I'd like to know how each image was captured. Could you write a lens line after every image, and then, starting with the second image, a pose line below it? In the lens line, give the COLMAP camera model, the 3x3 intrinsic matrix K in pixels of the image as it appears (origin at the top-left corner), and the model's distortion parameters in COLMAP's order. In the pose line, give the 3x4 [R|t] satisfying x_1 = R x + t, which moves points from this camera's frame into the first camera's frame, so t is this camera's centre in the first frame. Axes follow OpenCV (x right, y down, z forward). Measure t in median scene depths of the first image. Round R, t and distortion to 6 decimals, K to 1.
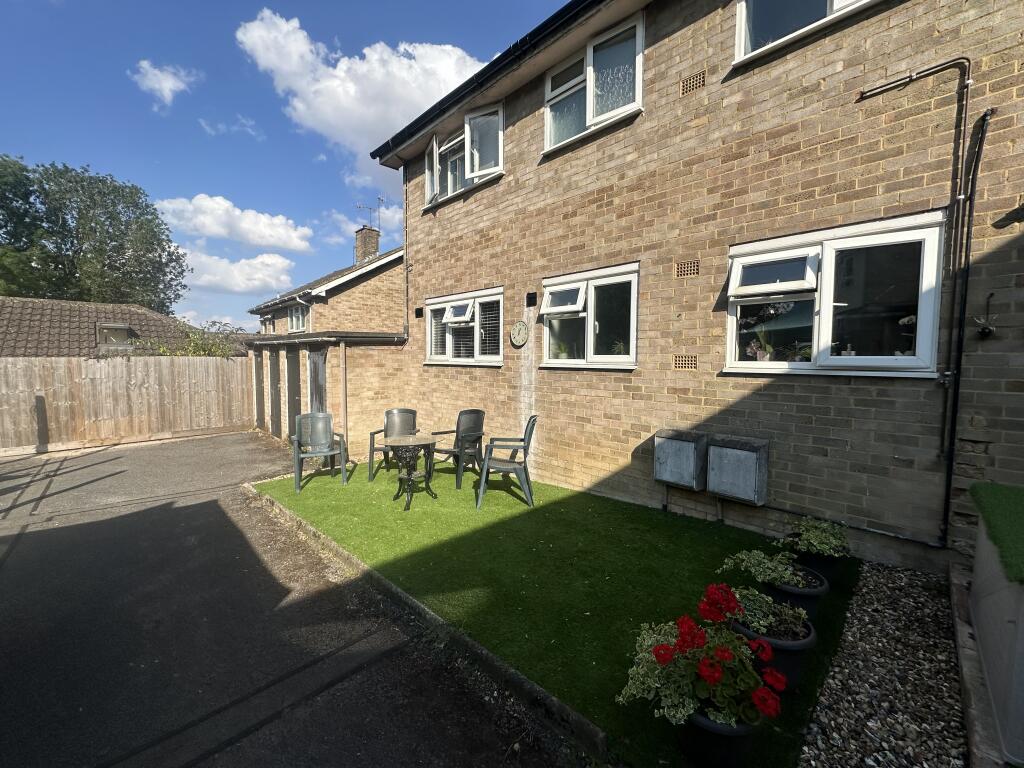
lens RADIAL K [[409.0, 0, 513.5], [0, 409.0, 382.2], [0, 0, 1]] dist [-0.001861, 0.000046]
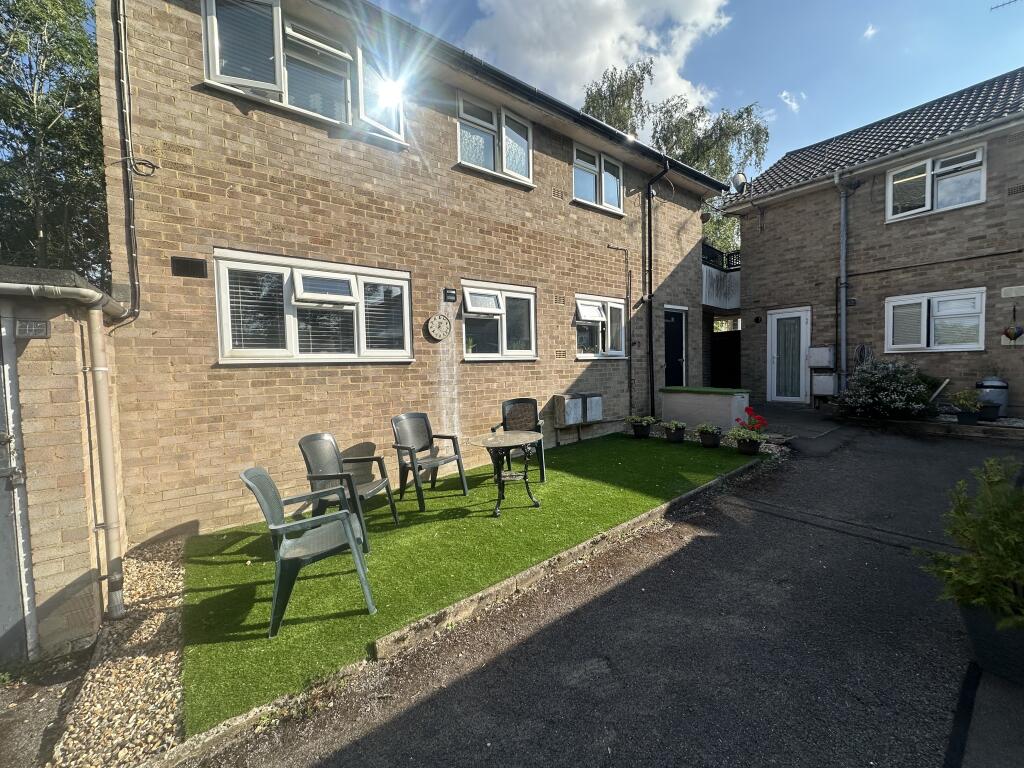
lens RADIAL K [[409.0, 0, 513.5], [0, 409.0, 382.2], [0, 0, 1]] dist [-0.001861, 0.000046]
pose [[0.128679, -0.048685, 0.990491, -1.119394], [0.084993, 0.995661, 0.037898, -0.013080], [-0.988037, 0.079309, 0.132258, 0.849332]]
